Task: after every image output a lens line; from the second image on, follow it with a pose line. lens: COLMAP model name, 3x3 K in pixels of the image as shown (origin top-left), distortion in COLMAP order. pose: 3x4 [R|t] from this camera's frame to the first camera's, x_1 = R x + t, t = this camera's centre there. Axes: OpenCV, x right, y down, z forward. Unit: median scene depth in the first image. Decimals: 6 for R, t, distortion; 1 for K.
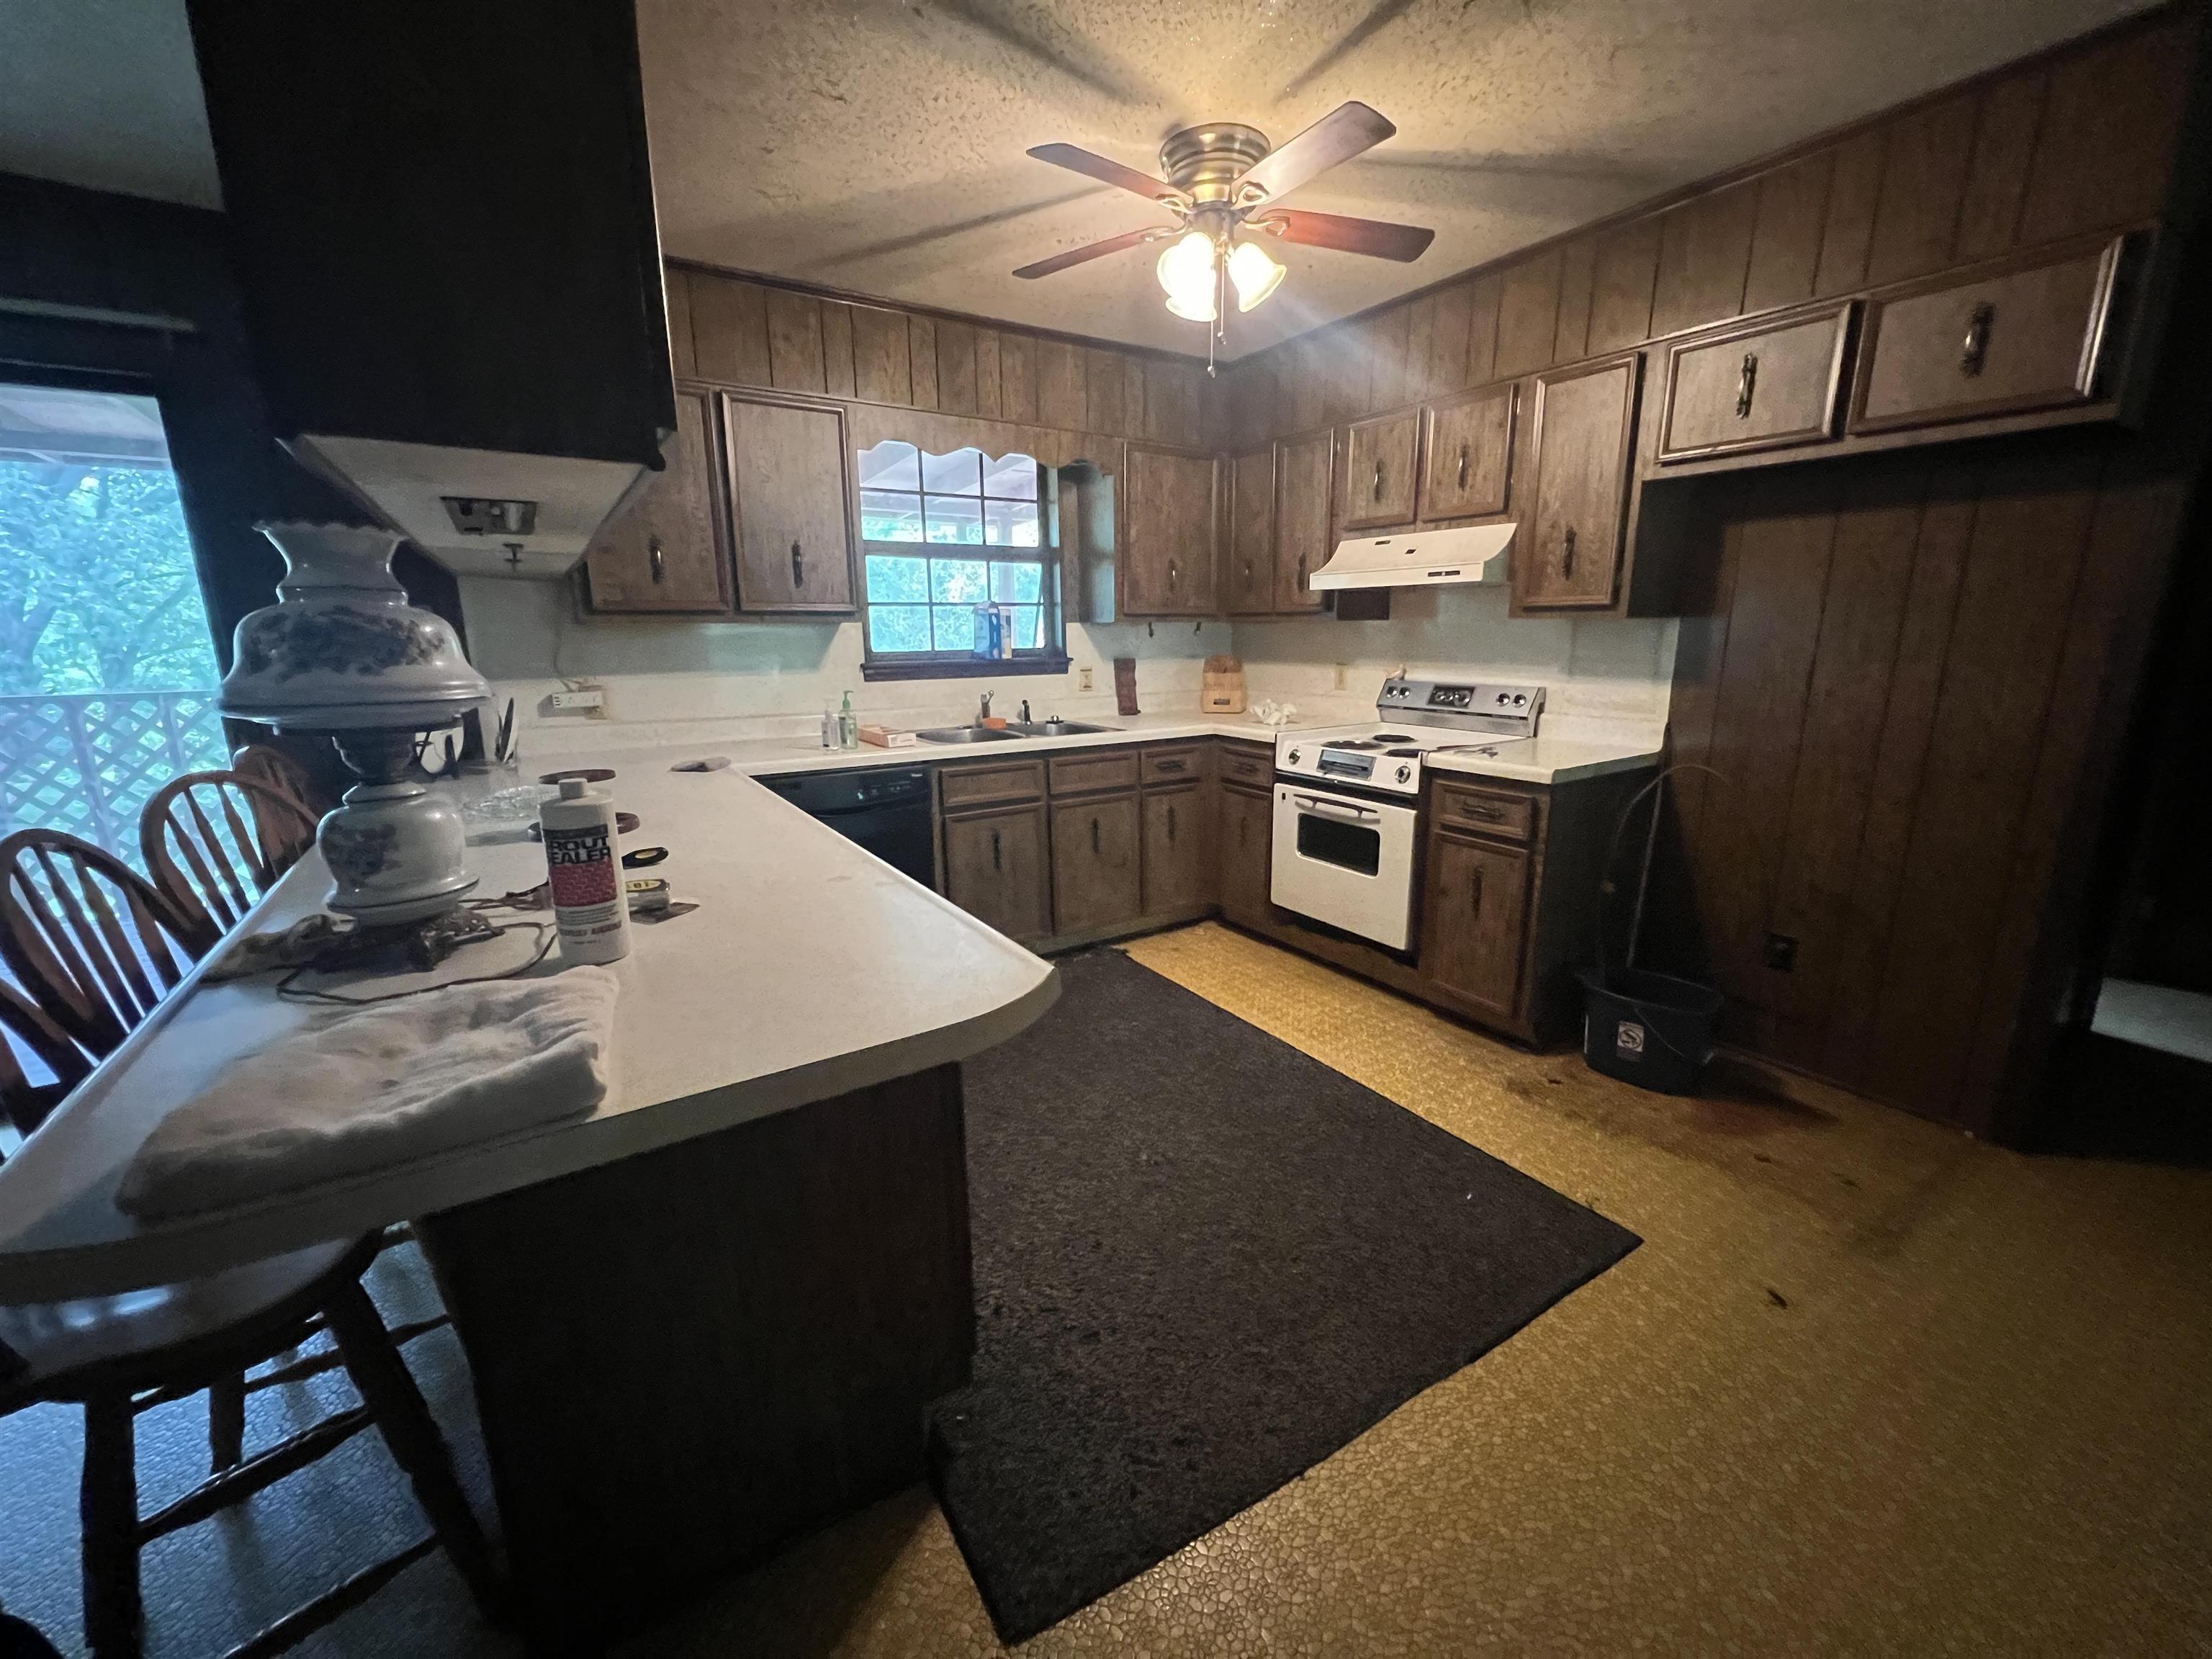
lens RADIAL K [[886.3, 0, 1106.0], [0, 886.3, 829.5], [0, 0, 1]] dist [0.000556, 0.000059]
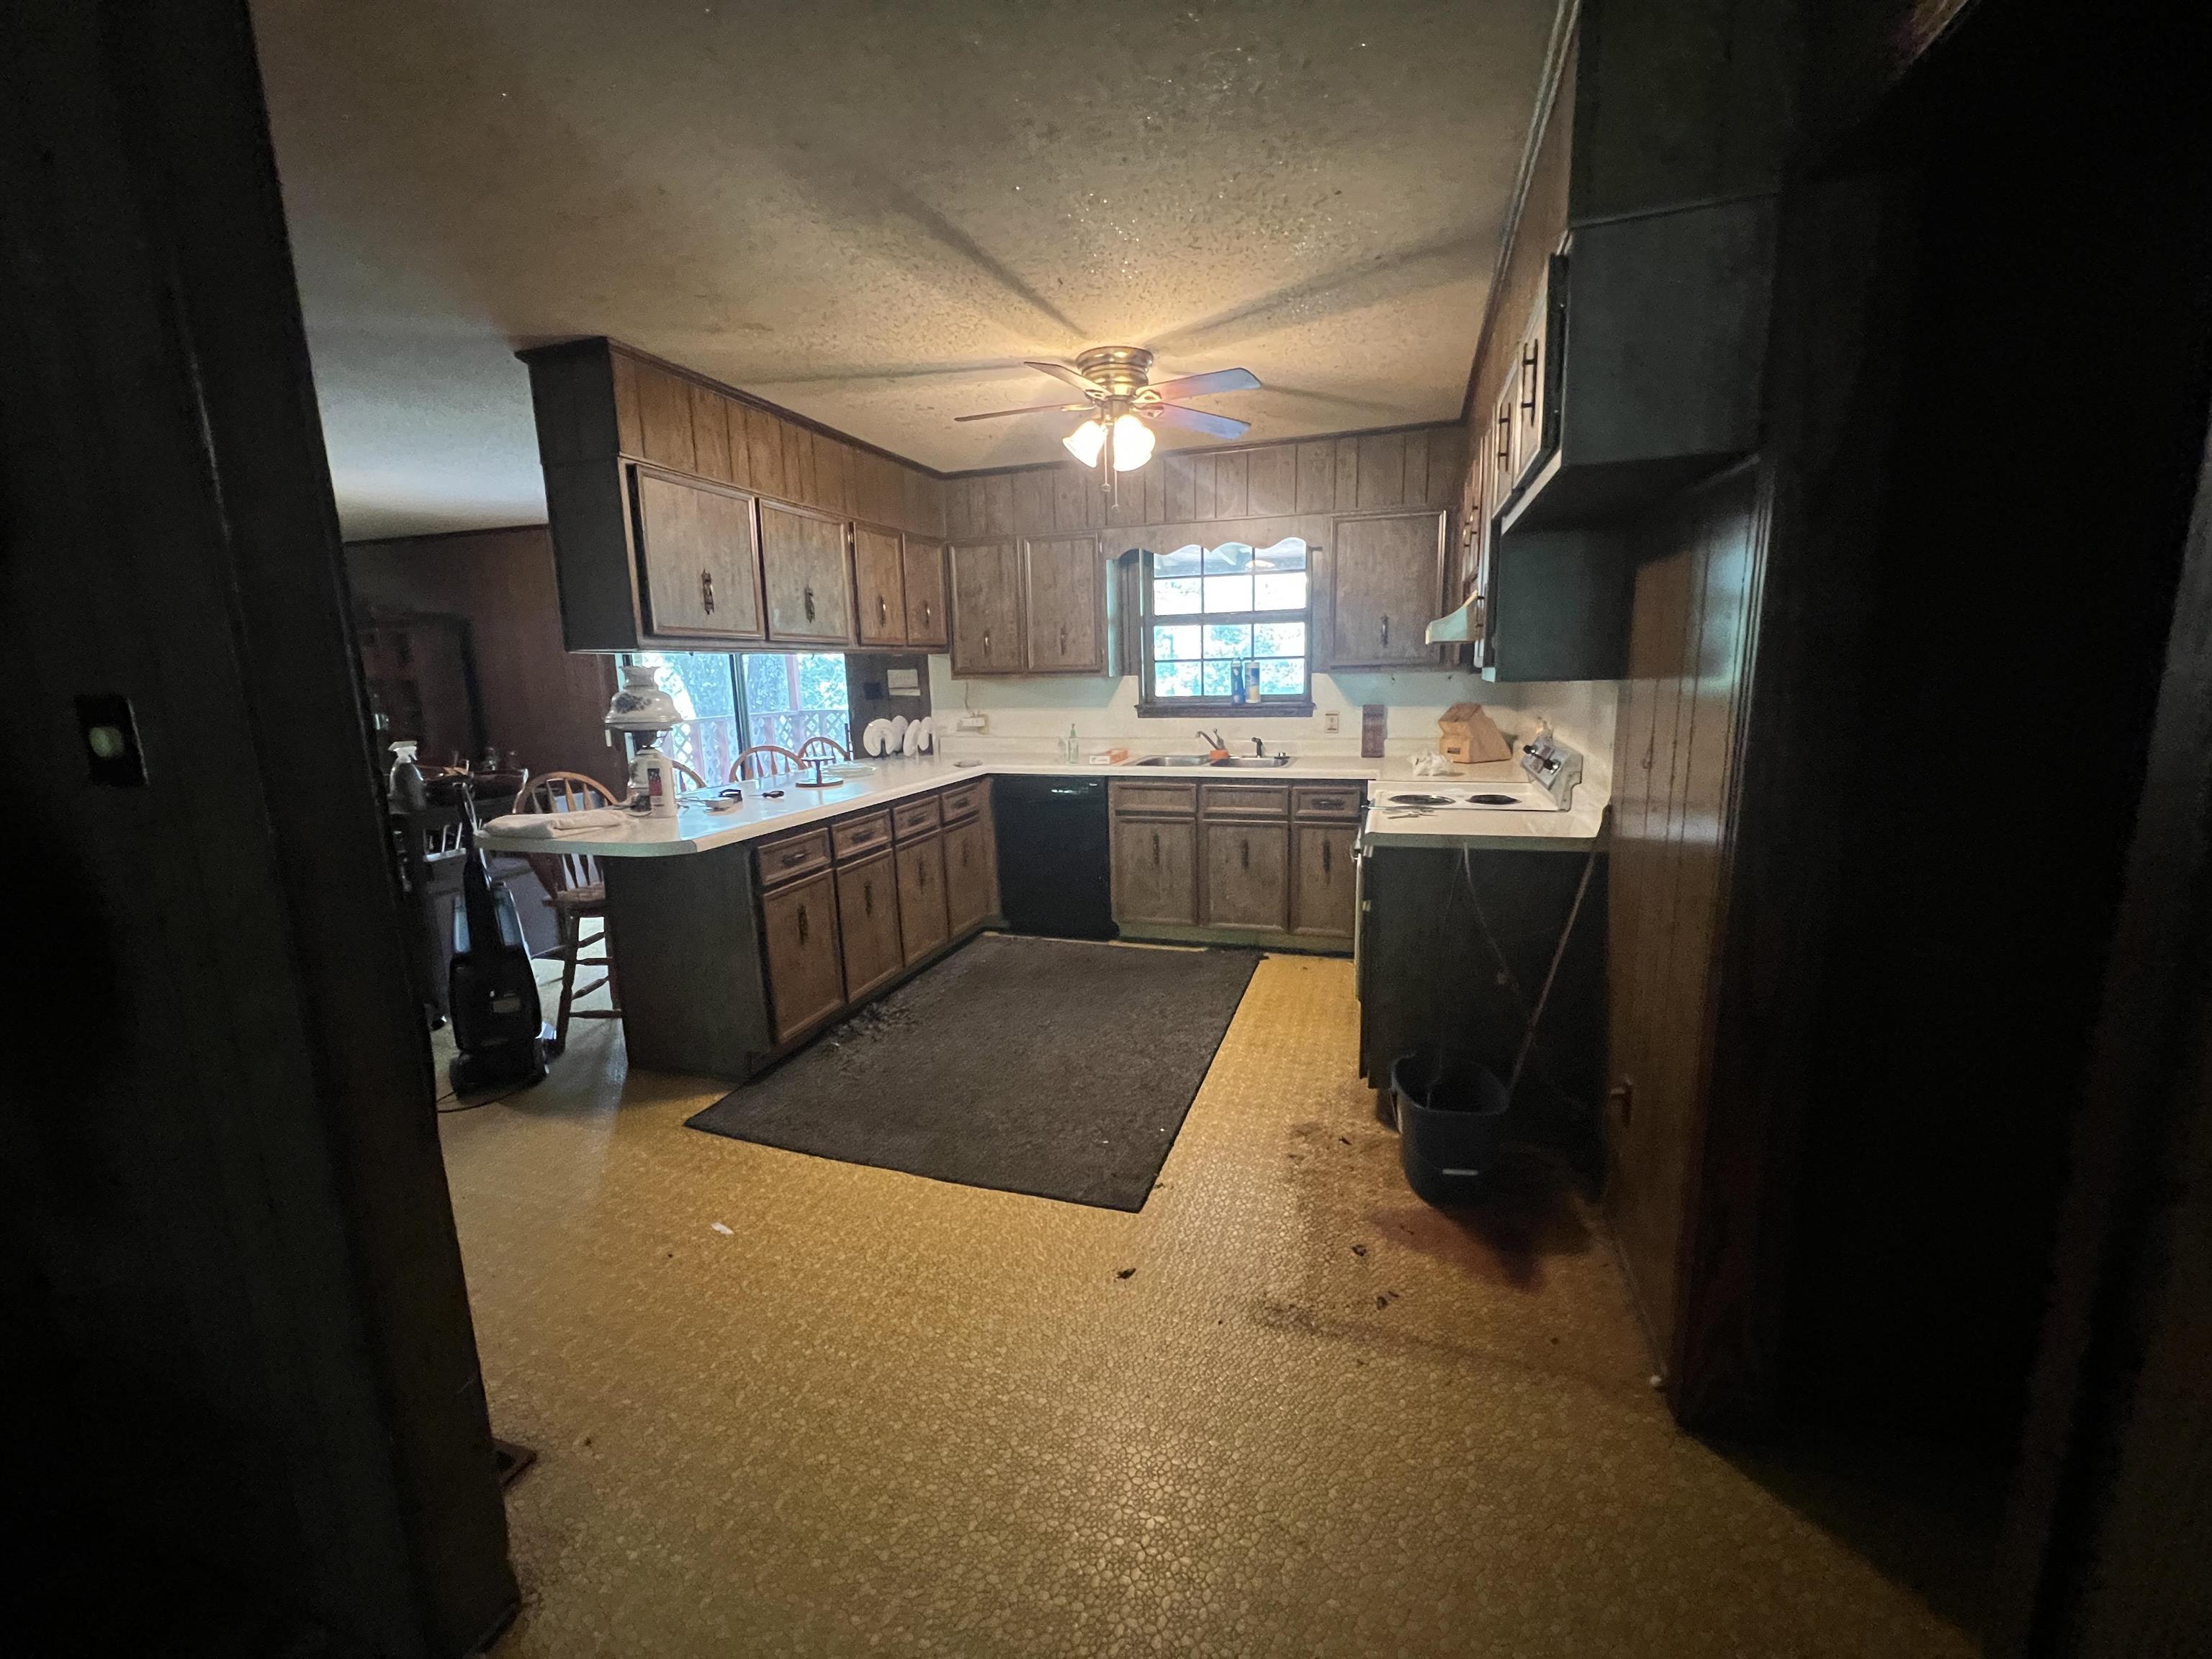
lens RADIAL K [[886.3, 0, 1106.0], [0, 886.3, 829.5], [0, 0, 1]] dist [0.000556, 0.000059]
pose [[0.632479, 0.133122, -0.763053, 0.765062], [-0.155525, 0.986884, 0.043260, -0.046219], [0.758803, 0.091313, 0.644887, 0.085179]]
